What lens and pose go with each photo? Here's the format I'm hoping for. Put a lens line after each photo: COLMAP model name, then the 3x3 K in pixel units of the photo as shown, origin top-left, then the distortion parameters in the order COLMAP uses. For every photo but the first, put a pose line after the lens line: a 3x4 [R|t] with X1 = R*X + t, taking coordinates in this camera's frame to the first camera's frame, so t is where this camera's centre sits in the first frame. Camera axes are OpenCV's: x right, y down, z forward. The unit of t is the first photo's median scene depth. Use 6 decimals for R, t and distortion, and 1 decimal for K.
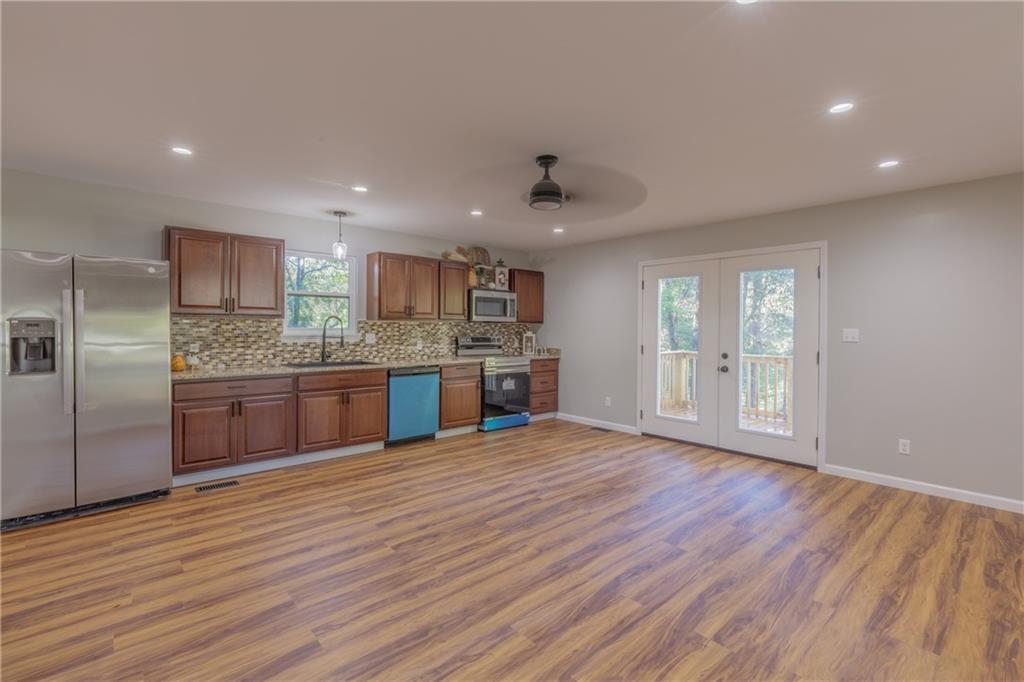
lens RADIAL K [[466.0, 0, 513.4], [0, 466.0, 333.6], [0, 0, 1]] dist [0.006698, -0.001268]
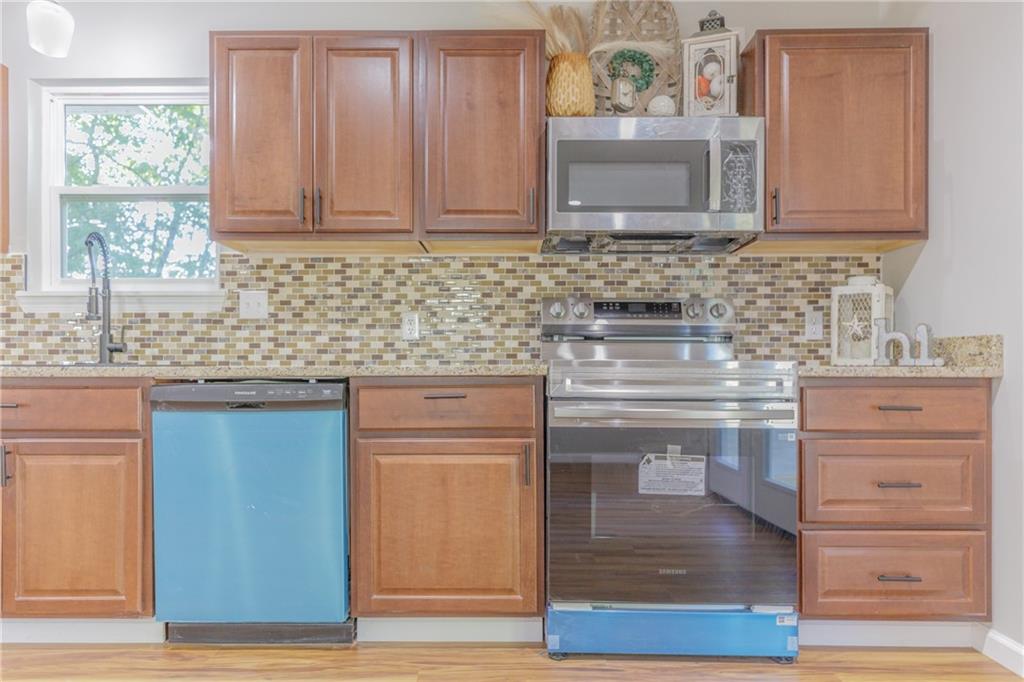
lens RADIAL K [[662.0, 0, 498.5], [0, 662.0, 367.4], [0, 0, 1]] dist [0.003867, 0.008096]
pose [[0.739425, -0.009608, -0.673170, 0.202523], [-0.004407, 0.999808, -0.019111, 0.081162], [0.673224, 0.017097, 0.739241, 0.916504]]
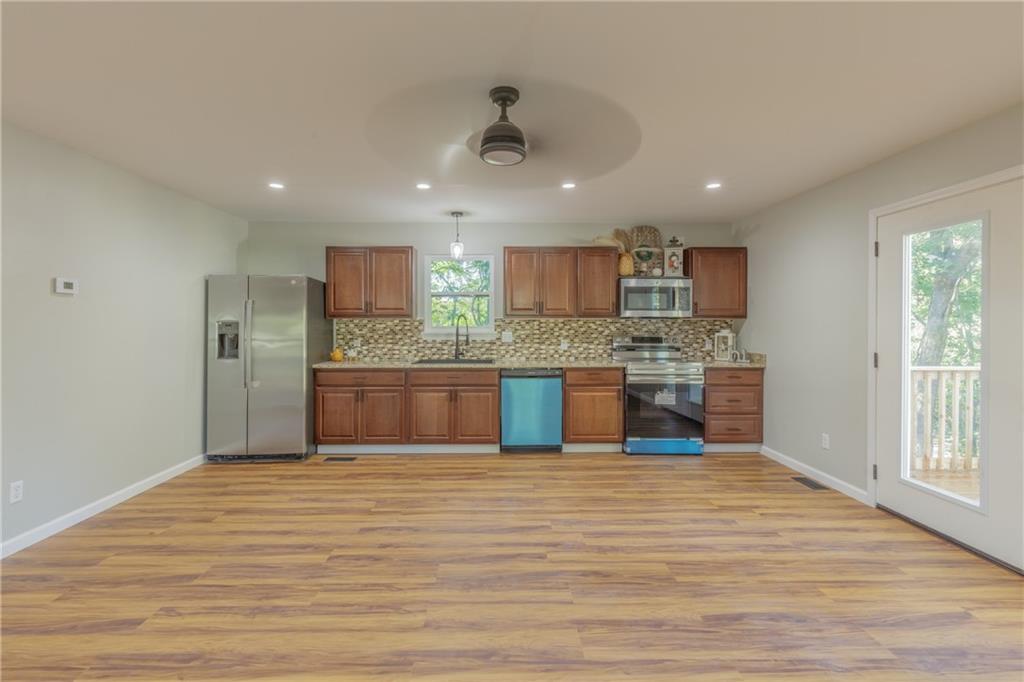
lens RADIAL K [[466.0, 0, 497.3], [0, 466.0, 325.6], [0, 0, 1]] dist [0.006698, -0.001268]
pose [[0.749552, -0.005737, -0.661921, 0.389831], [-0.002189, 0.999936, -0.011145, -0.002510], [0.661942, 0.009802, 0.749491, 0.313408]]
